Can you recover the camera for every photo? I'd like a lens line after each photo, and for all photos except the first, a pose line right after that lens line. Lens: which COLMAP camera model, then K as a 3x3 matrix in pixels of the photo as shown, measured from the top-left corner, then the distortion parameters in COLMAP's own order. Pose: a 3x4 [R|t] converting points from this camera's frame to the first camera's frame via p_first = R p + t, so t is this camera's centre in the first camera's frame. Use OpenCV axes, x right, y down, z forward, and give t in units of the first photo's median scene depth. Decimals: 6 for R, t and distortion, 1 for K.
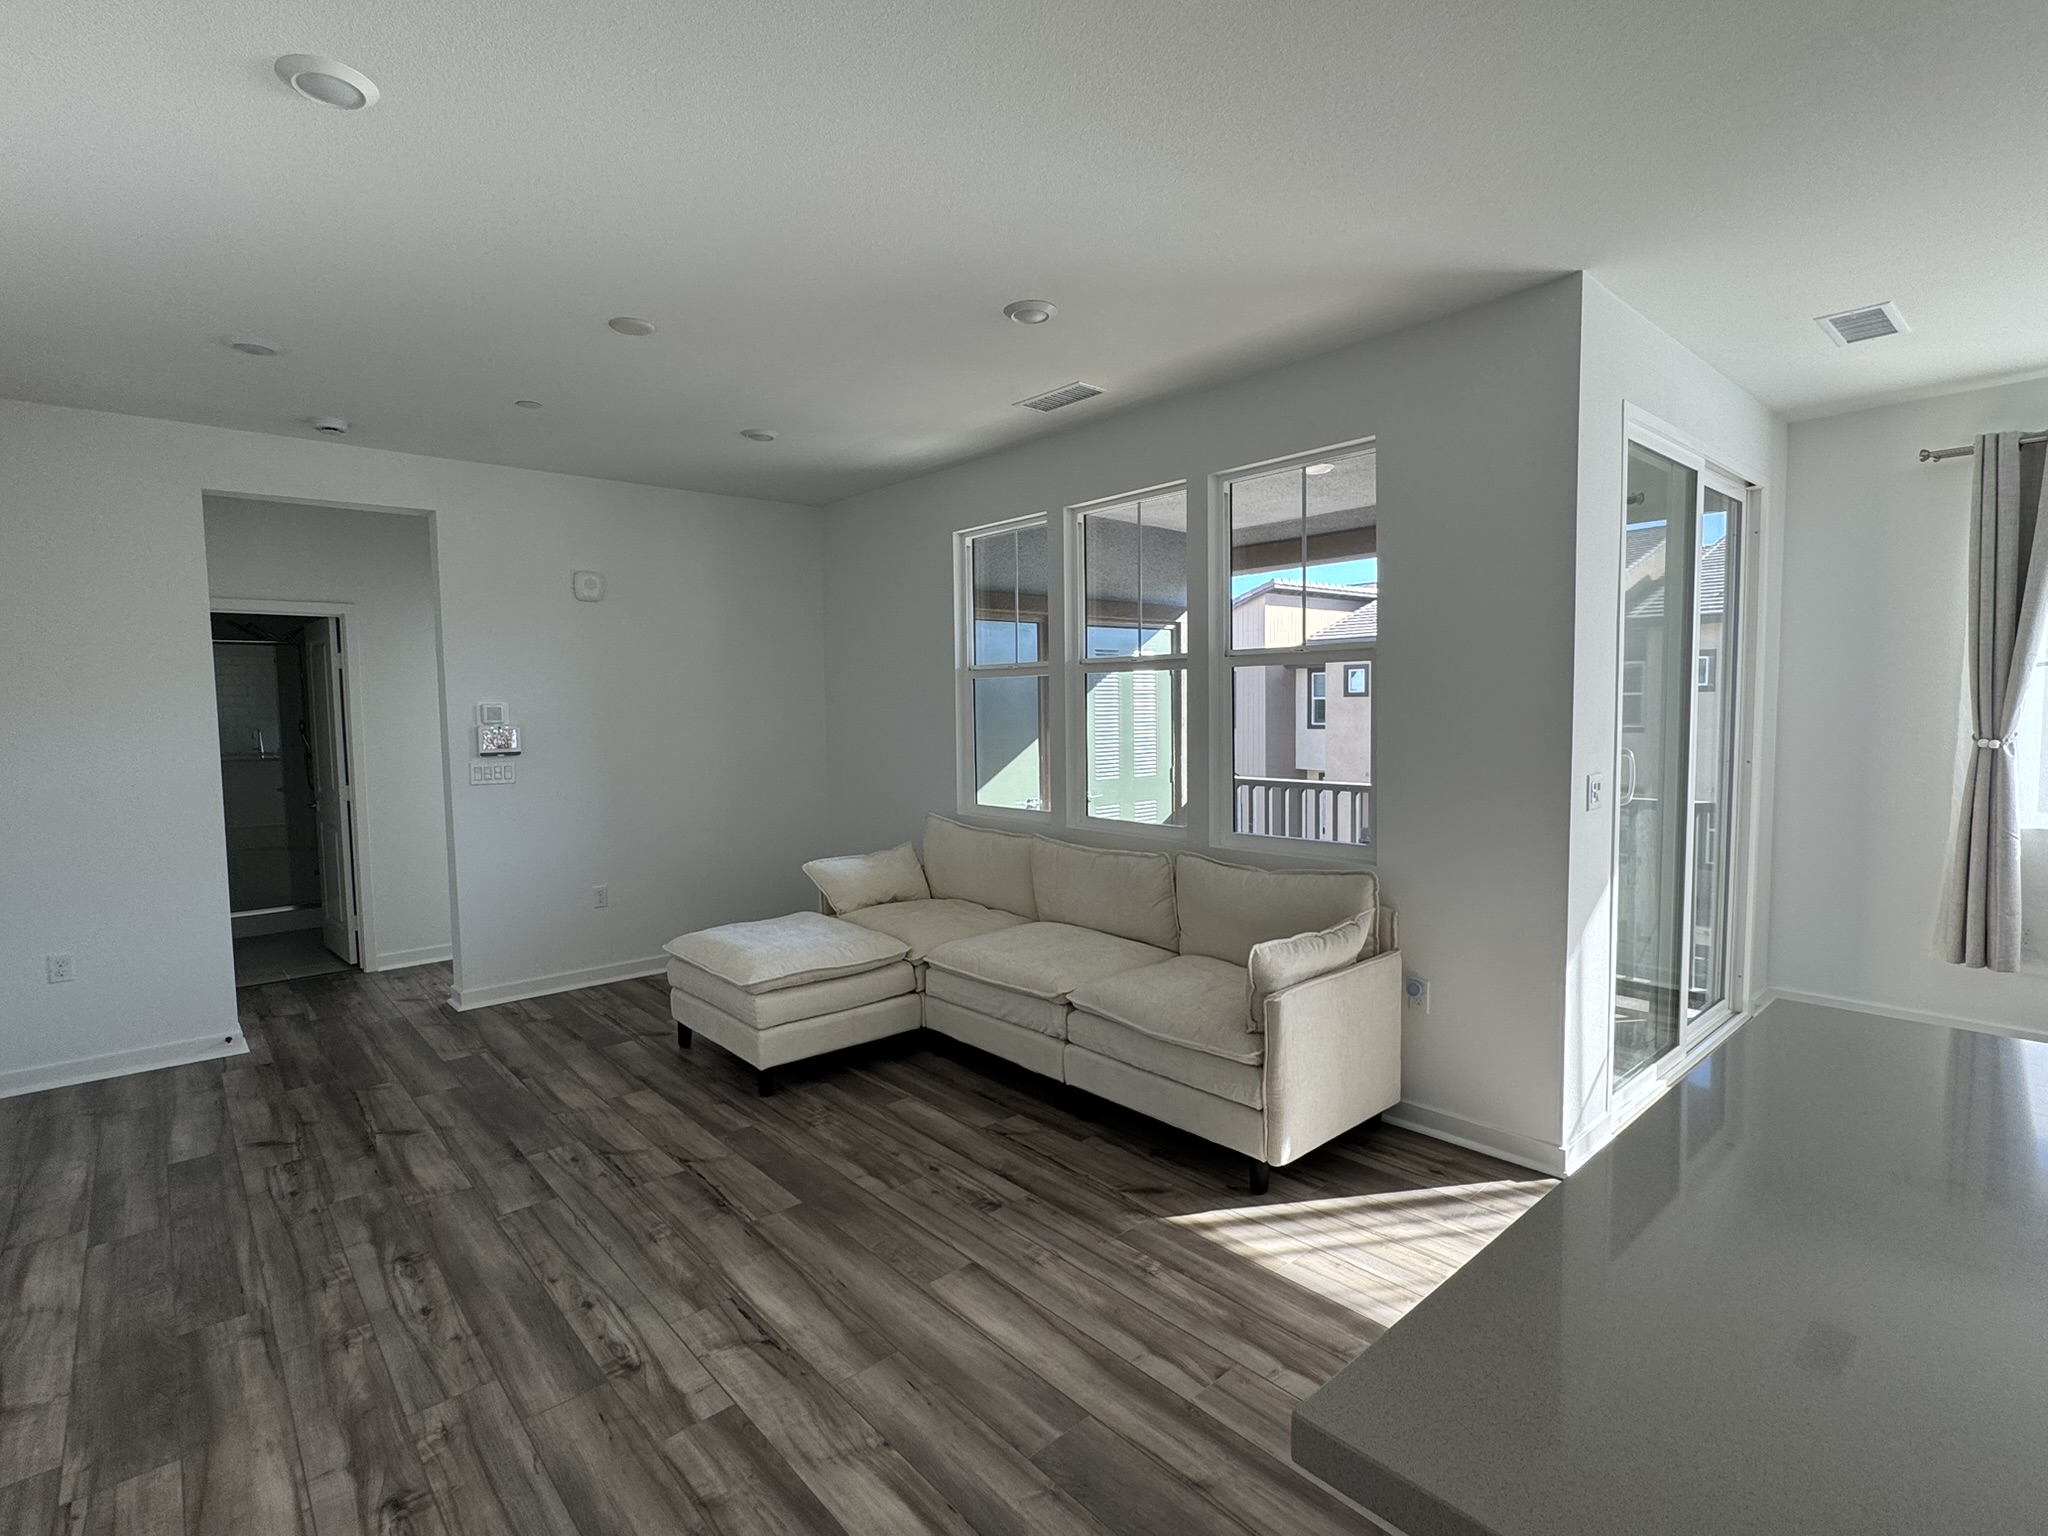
lens RADIAL K [[989.0, 0, 1016.7], [0, 989.0, 766.5], [0, 0, 1]] dist [-0.000655, 0.000376]
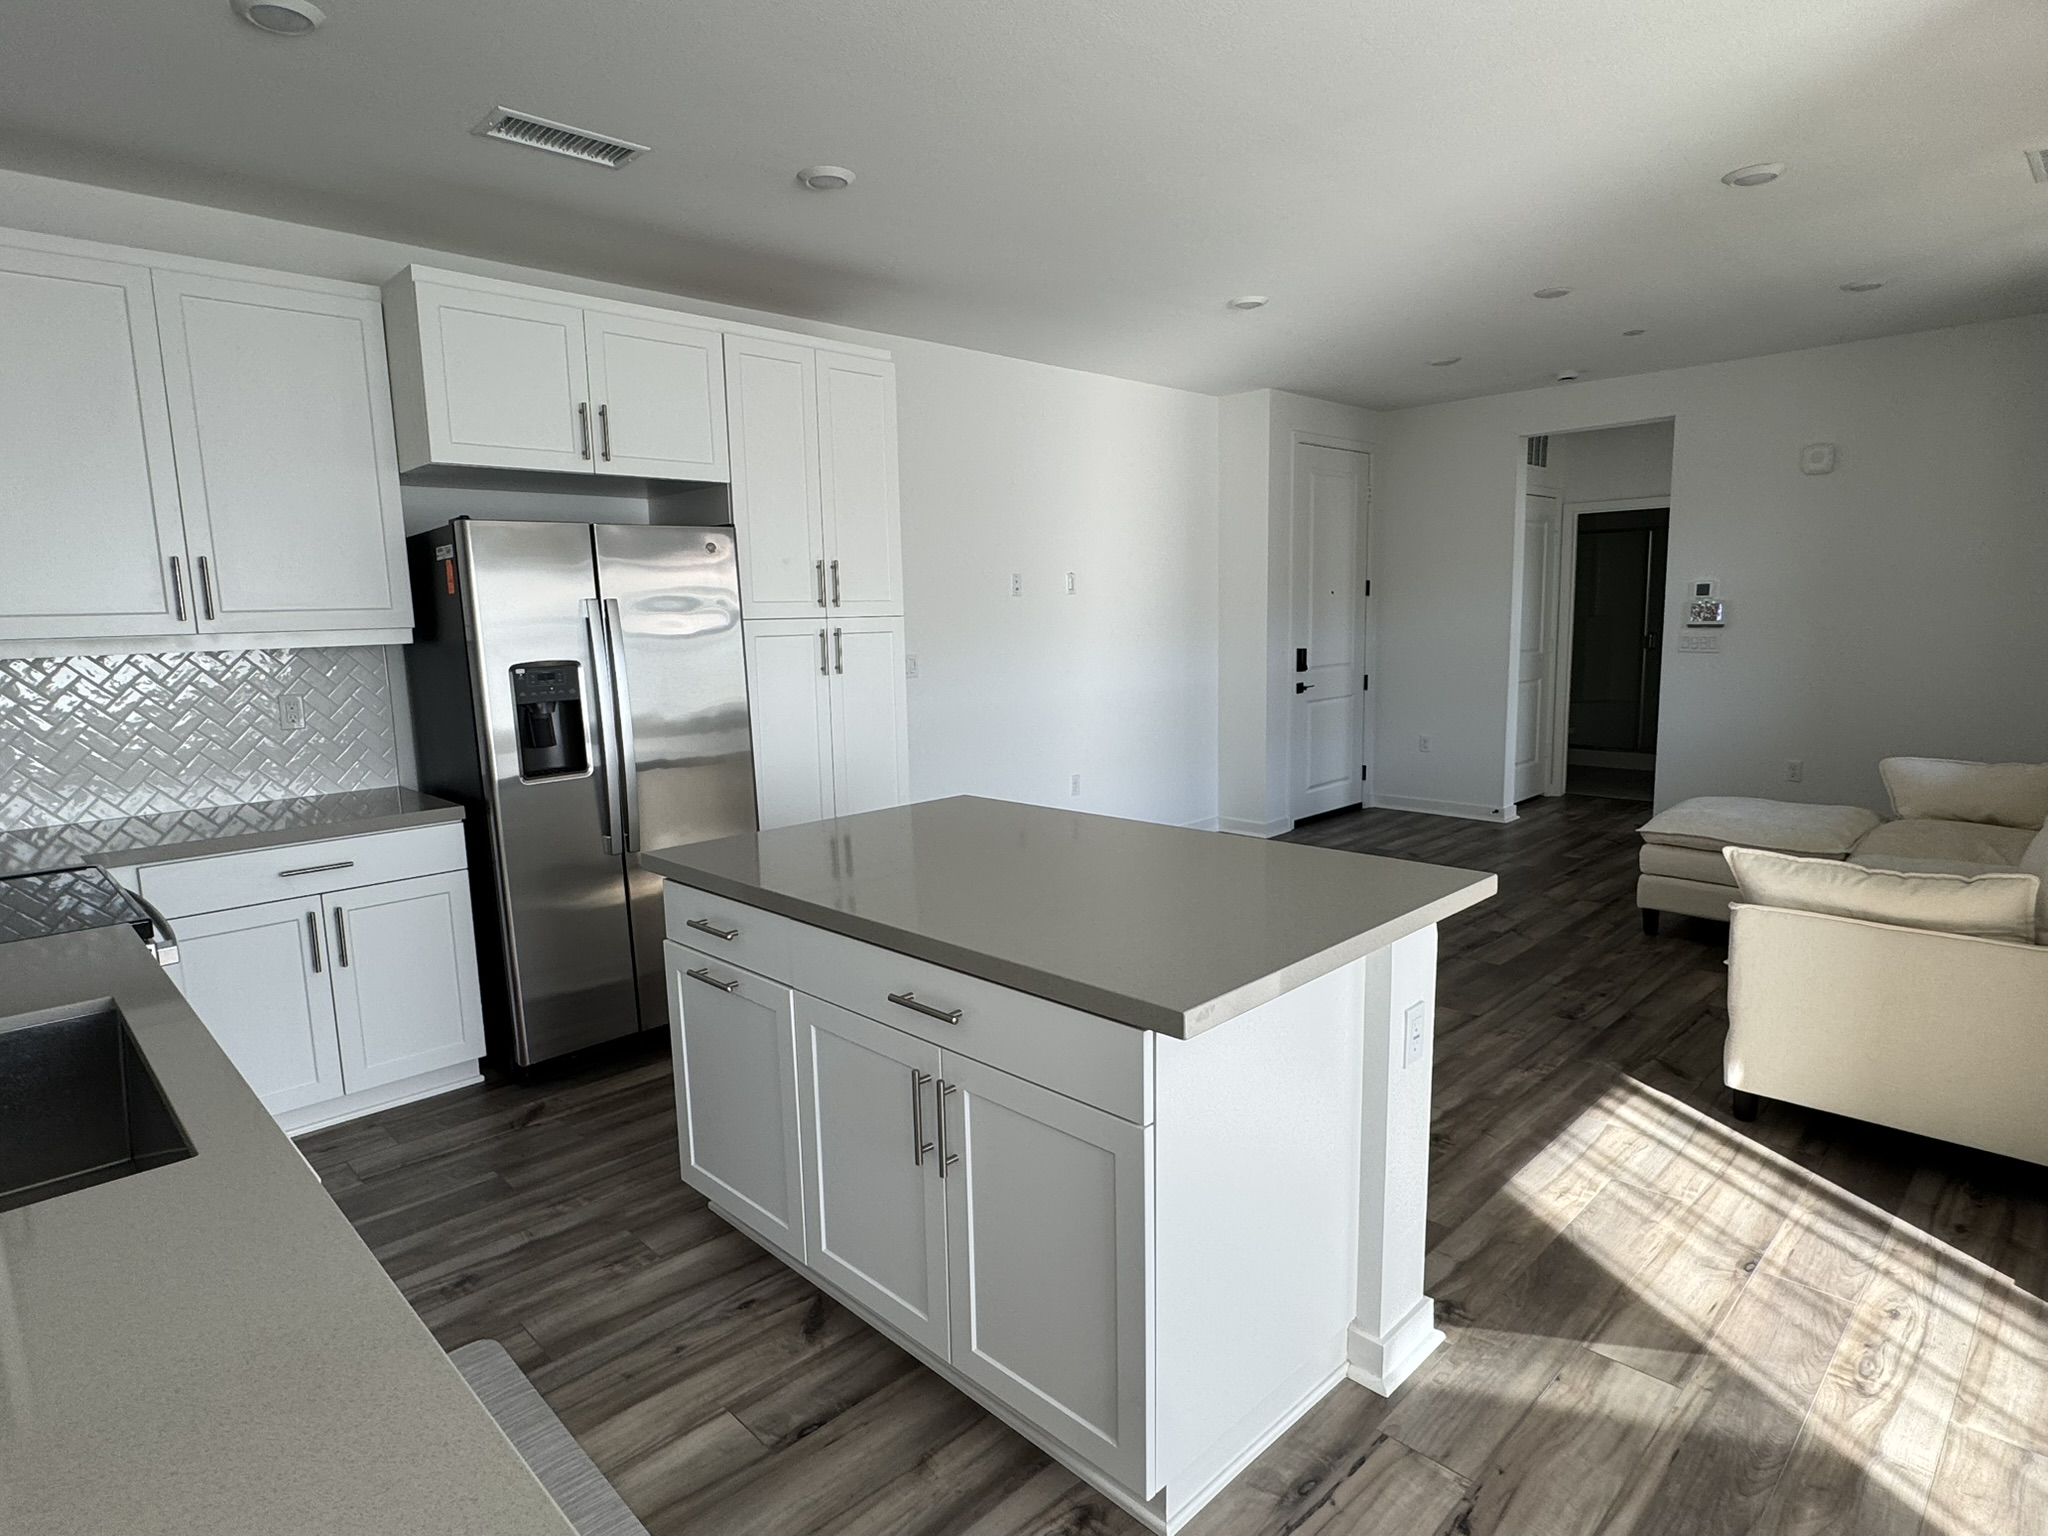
lens RADIAL K [[1117.6, 0, 1029.0], [0, 1117.6, 767.7], [0, 0, 1]] dist [-0.005188, 0.000094]
pose [[0.064289, 0.153089, -0.986119, 1.303785], [-0.039080, 0.987791, 0.150801, -0.027735], [0.997166, 0.028843, 0.069487, 0.276042]]
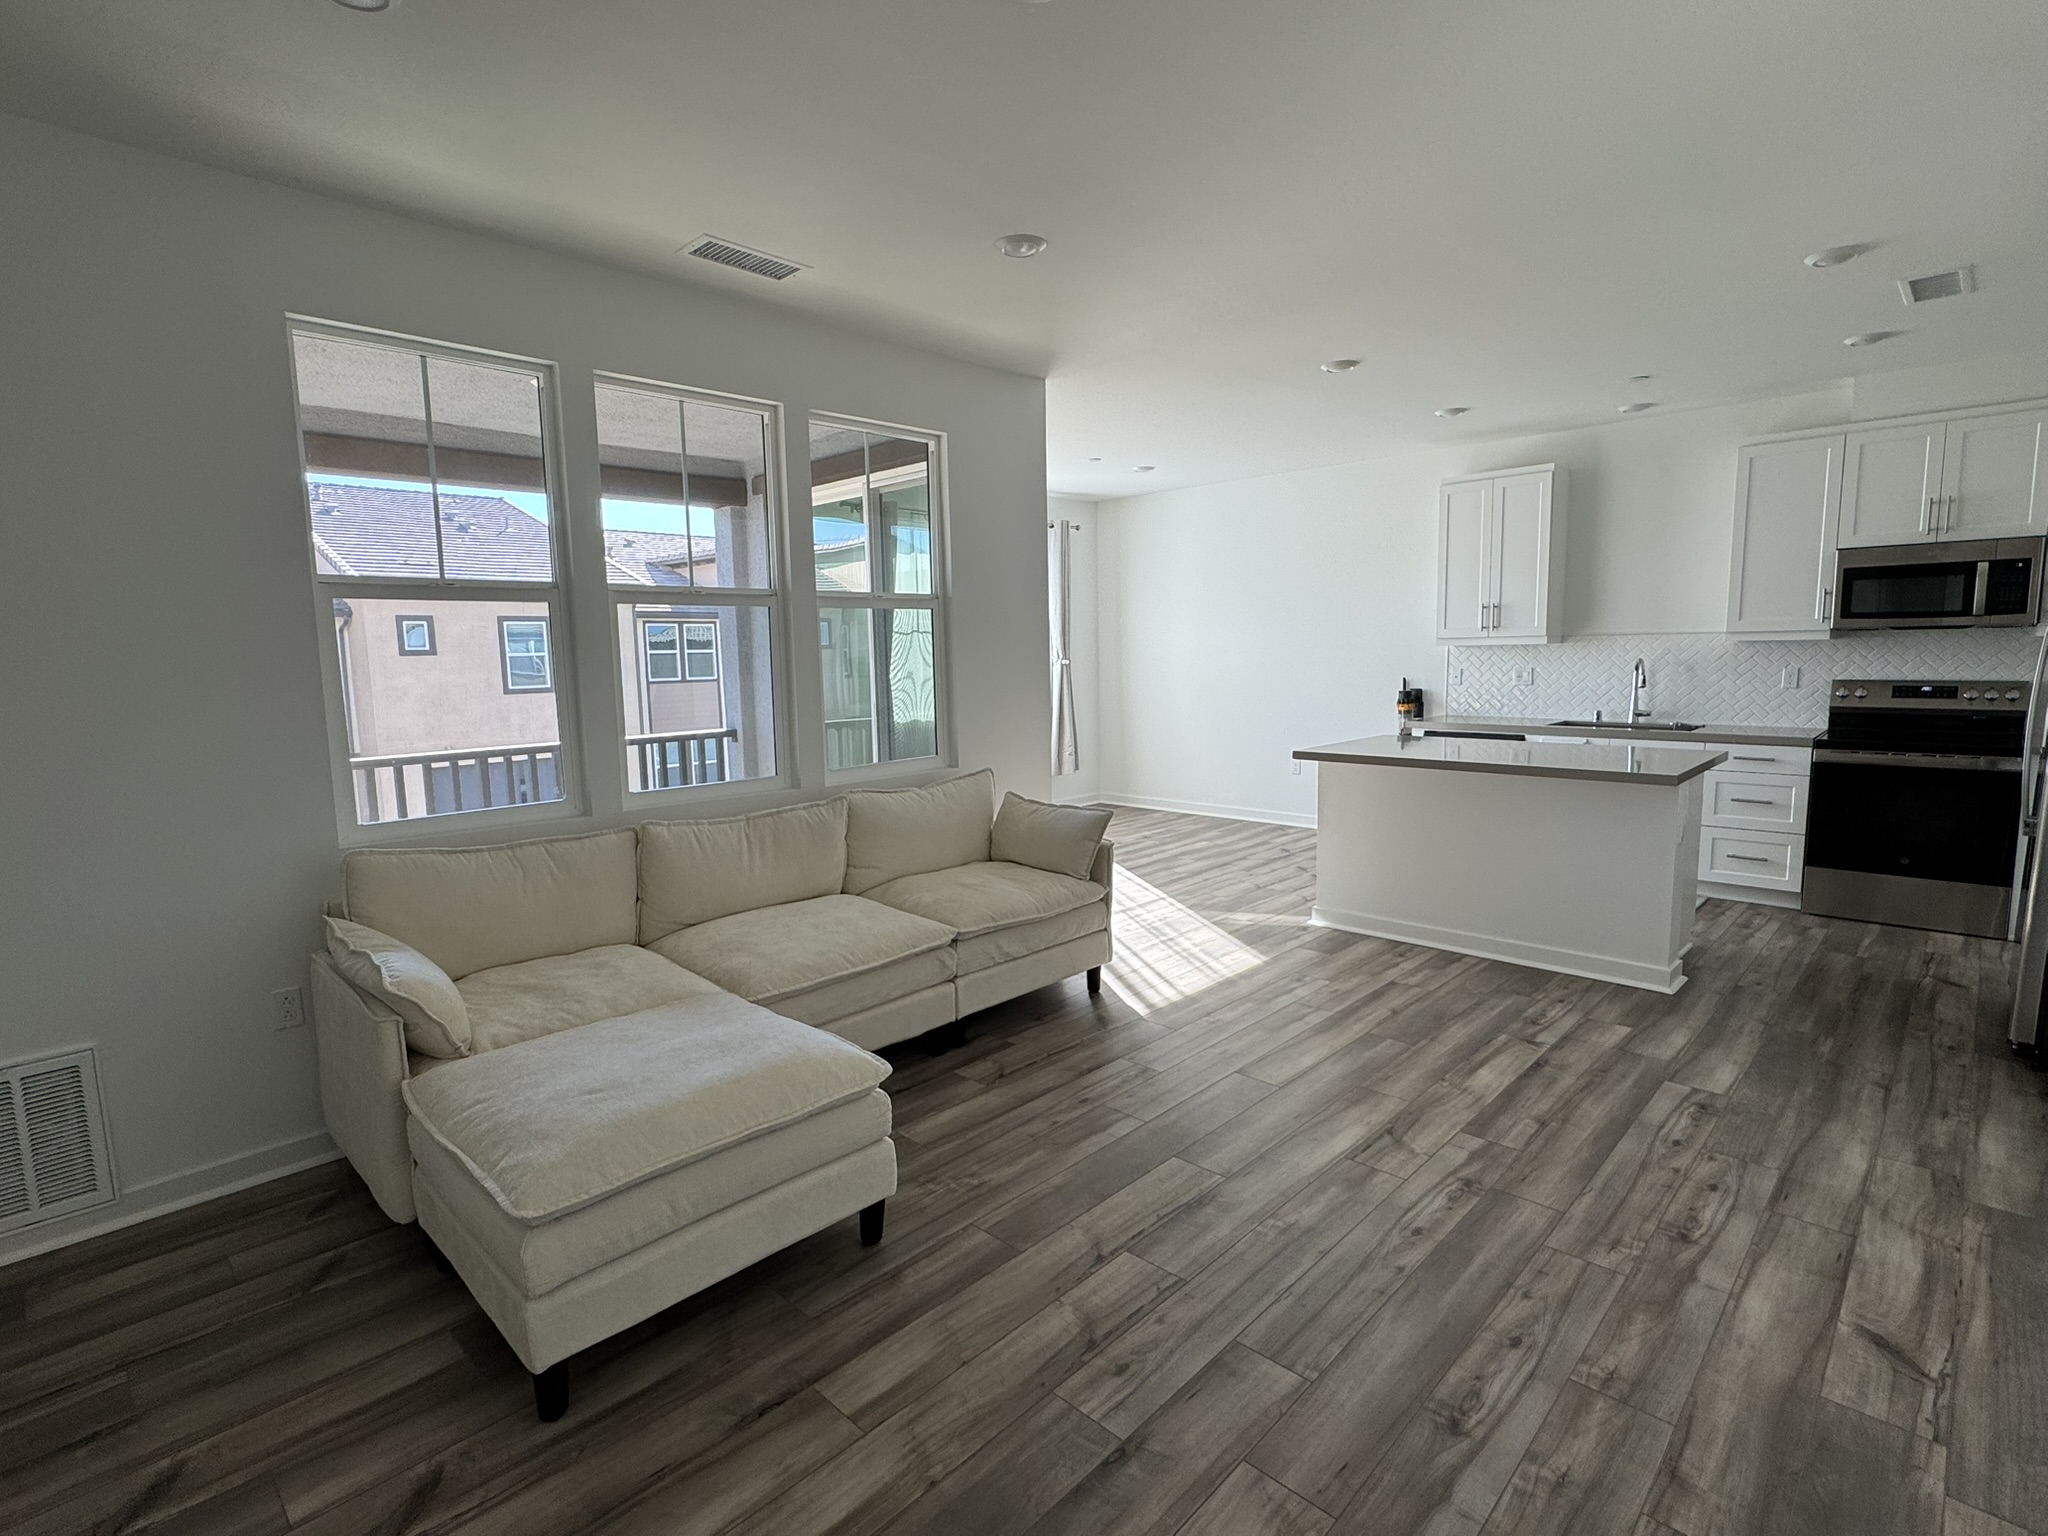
lens RADIAL K [[989.0, 0, 1019.6], [0, 989.0, 780.4], [0, 0, 1]] dist [-0.000655, 0.000376]
pose [[-0.073642, -0.115463, 0.990578, -1.207106], [0.084233, 0.989006, 0.121542, -0.047112], [-0.993721, 0.092390, -0.063106, 1.286227]]
